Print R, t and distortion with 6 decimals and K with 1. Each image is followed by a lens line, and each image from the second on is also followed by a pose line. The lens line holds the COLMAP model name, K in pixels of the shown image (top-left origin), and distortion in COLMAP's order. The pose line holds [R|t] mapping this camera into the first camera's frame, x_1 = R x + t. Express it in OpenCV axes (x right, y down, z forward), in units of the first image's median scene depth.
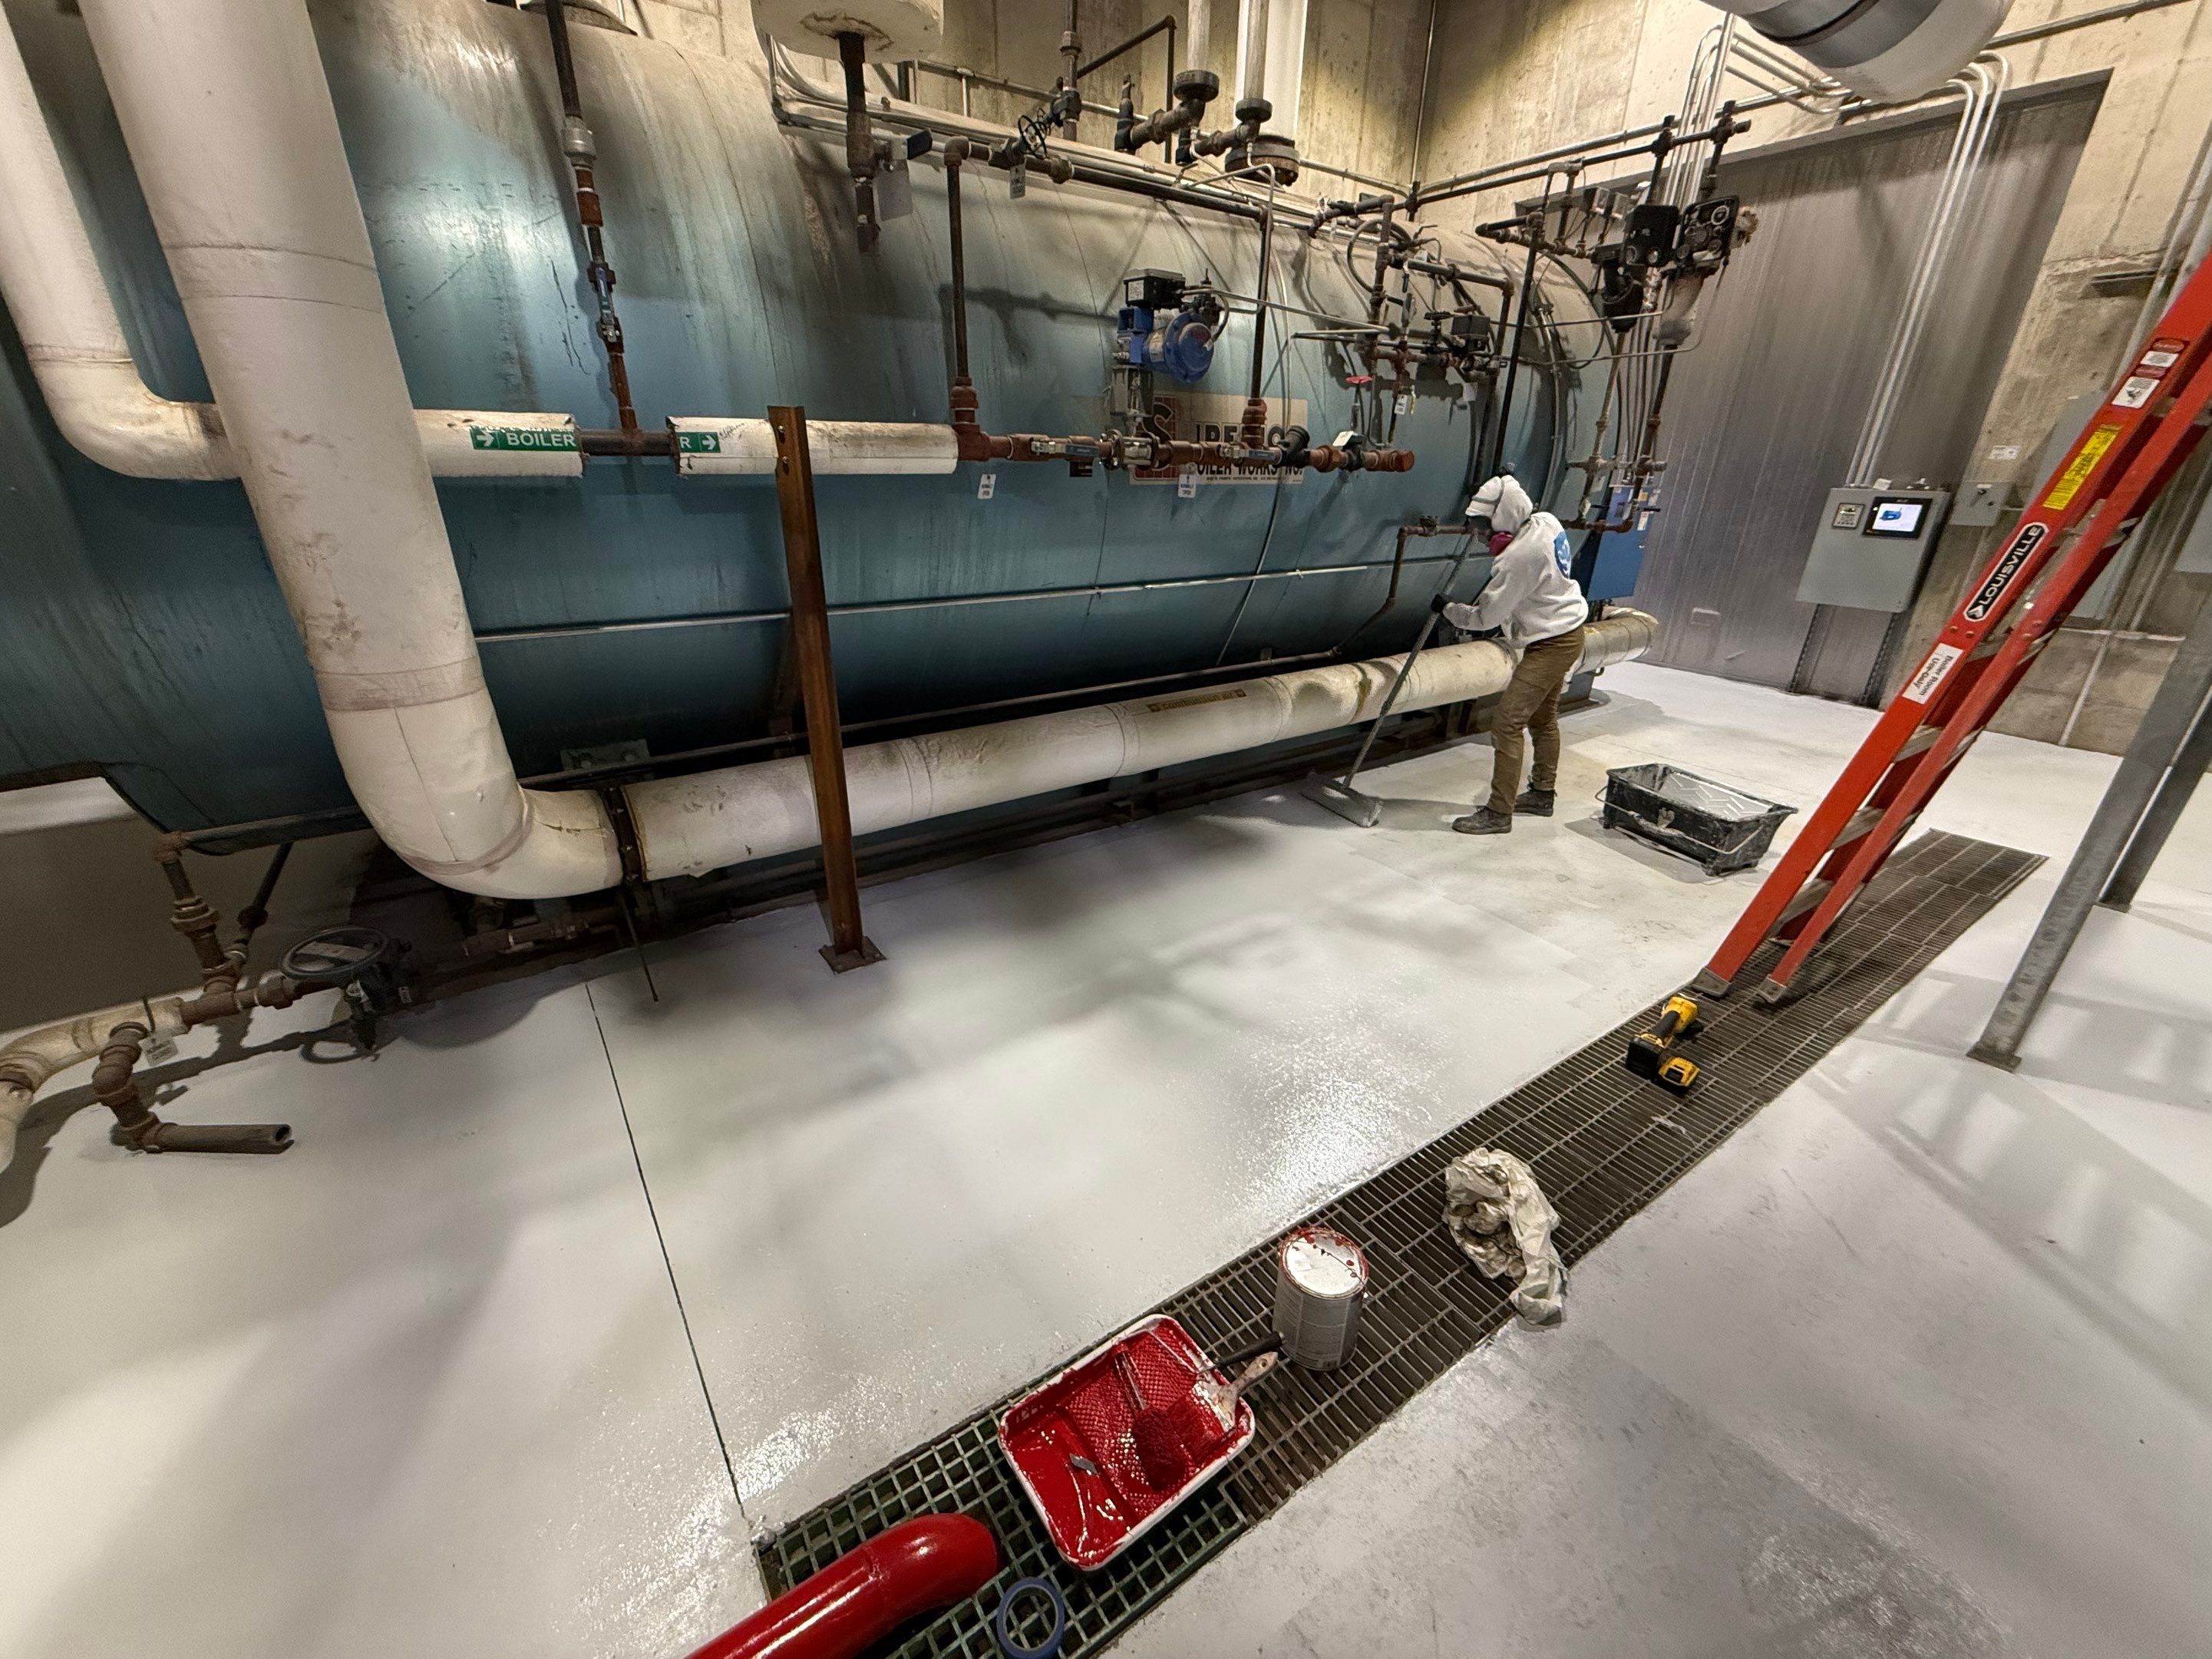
lens RADIAL K [[875.9, 0, 1101.5], [0, 875.9, 832.5], [0, 0, 1]] dist [0.000607, -0.000048]
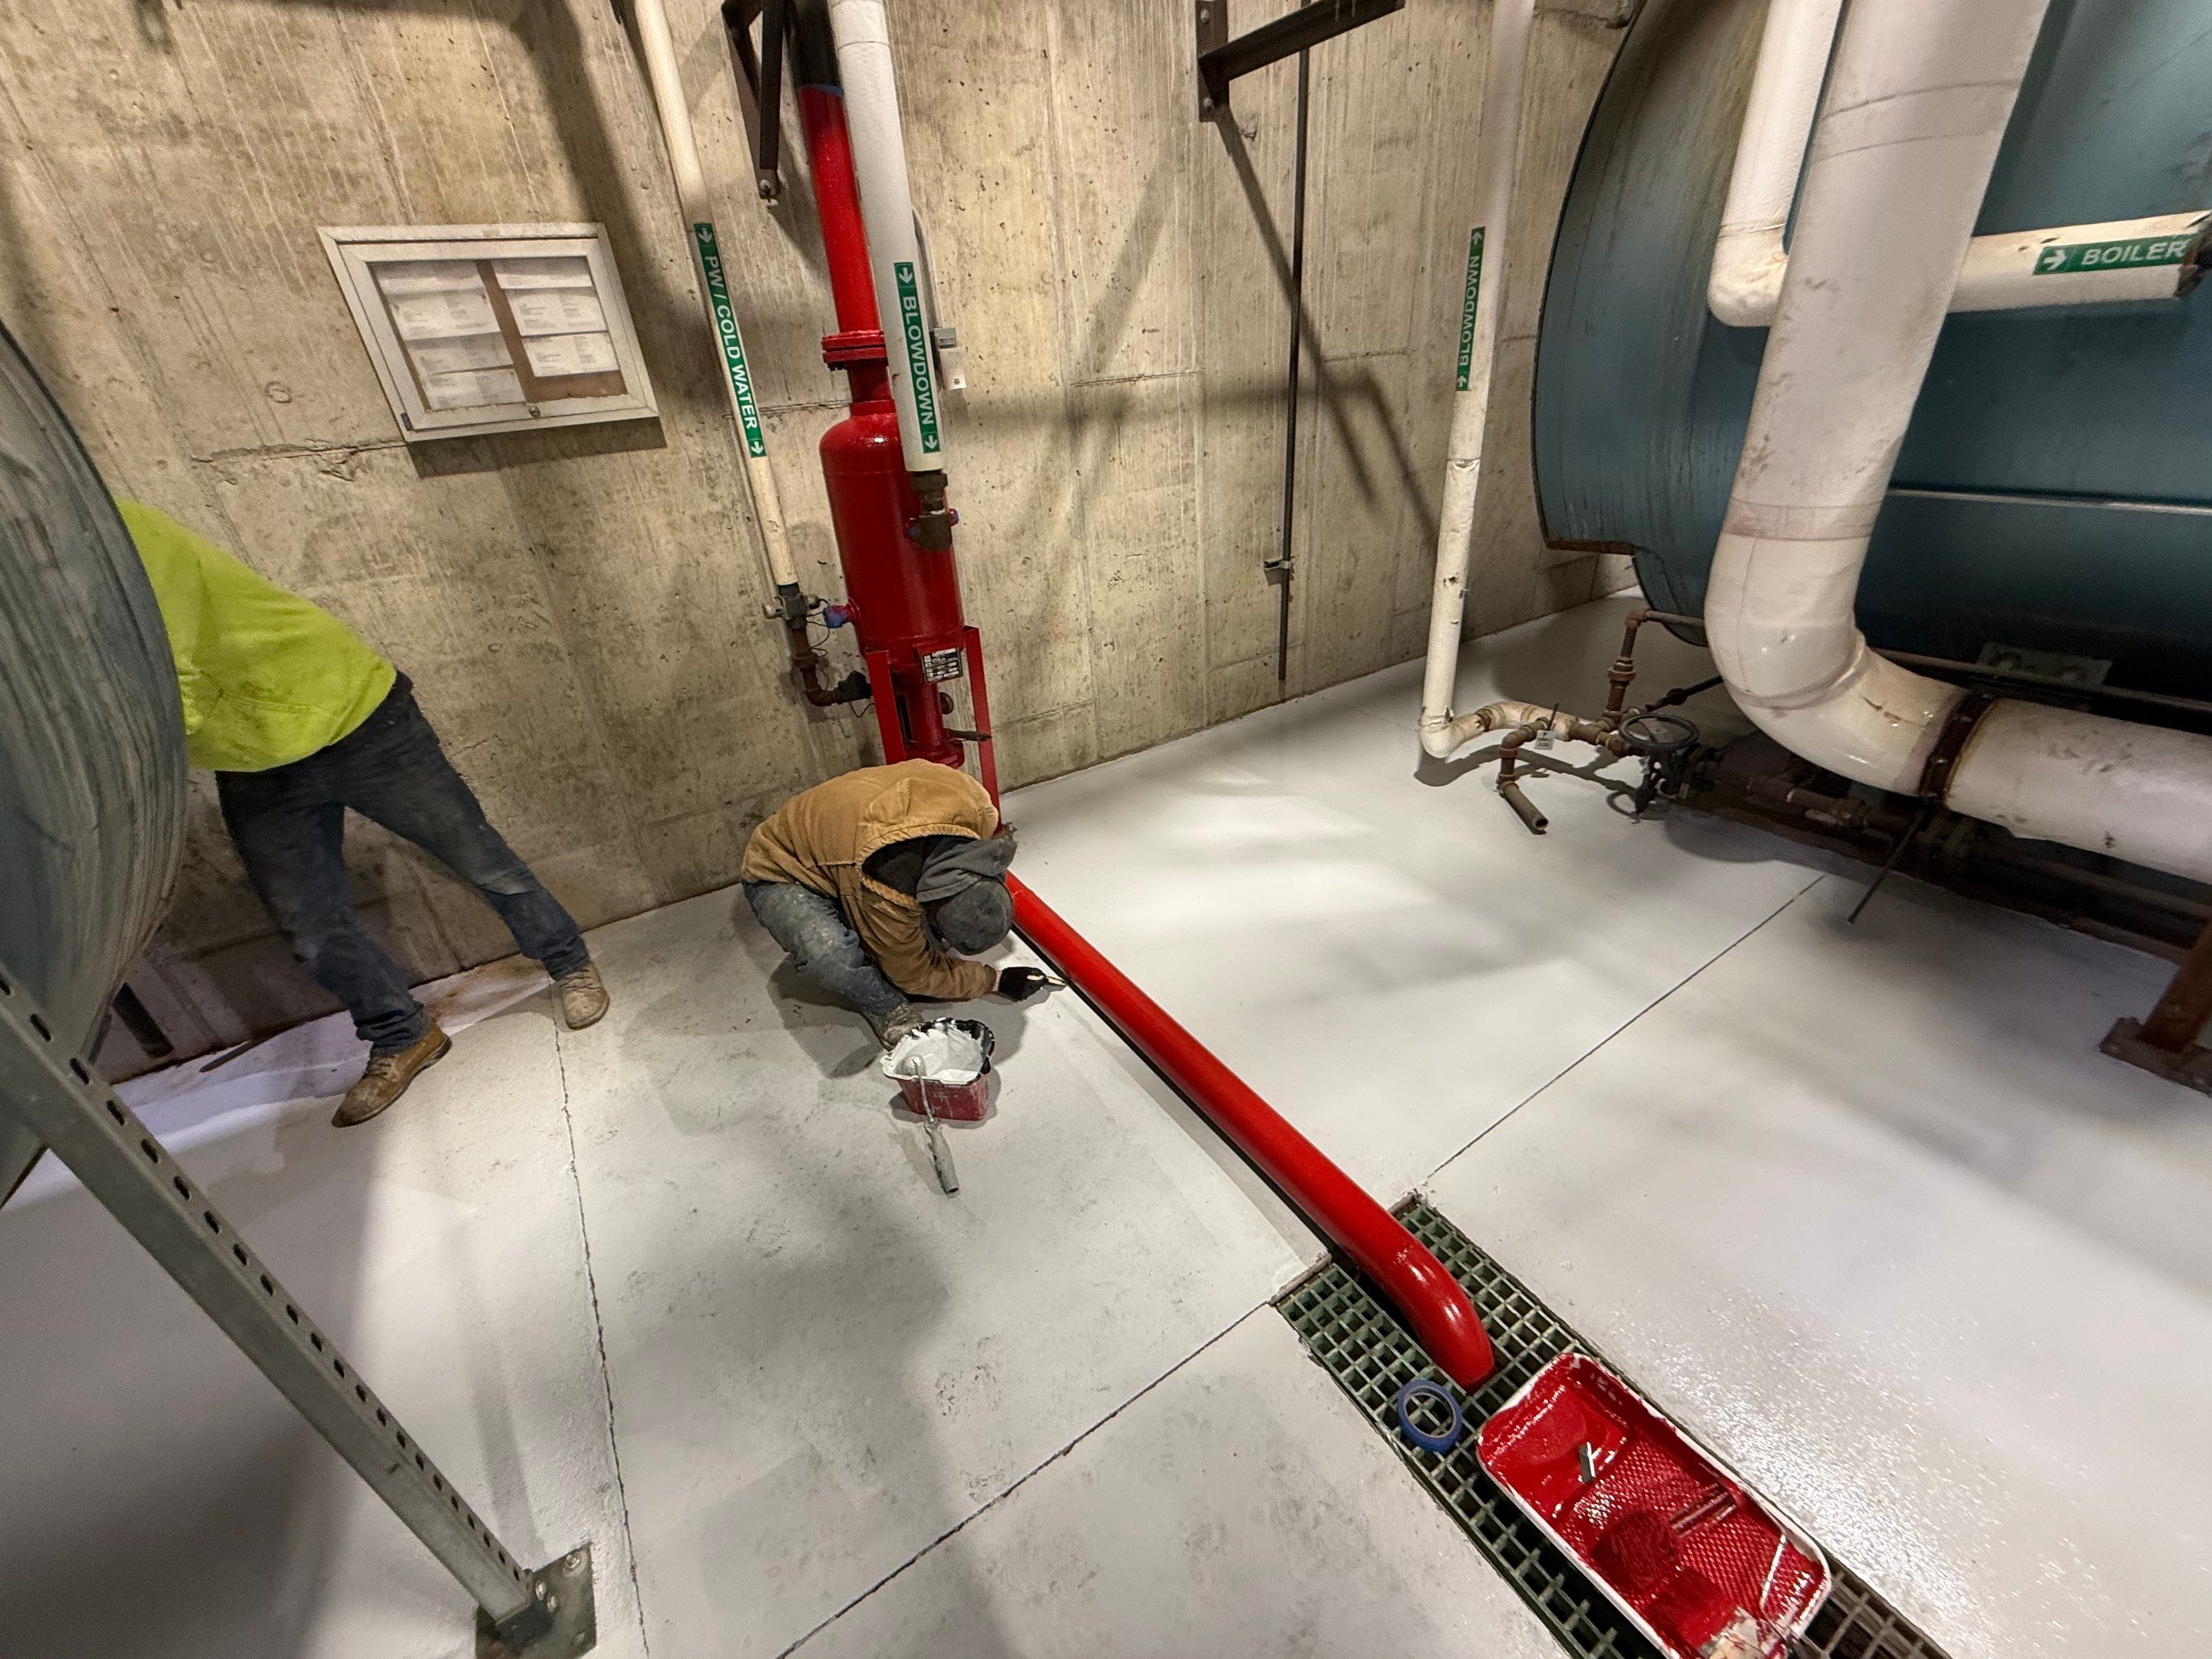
lens RADIAL K [[875.9, 0, 1101.5], [0, 875.9, 832.5], [0, 0, 1]] dist [0.000607, -0.000048]
pose [[-0.030693, 0.467820, -0.883291, 0.338829], [-0.329042, 0.829721, 0.450881, -0.048067], [0.943816, 0.304479, 0.128465, 0.140780]]
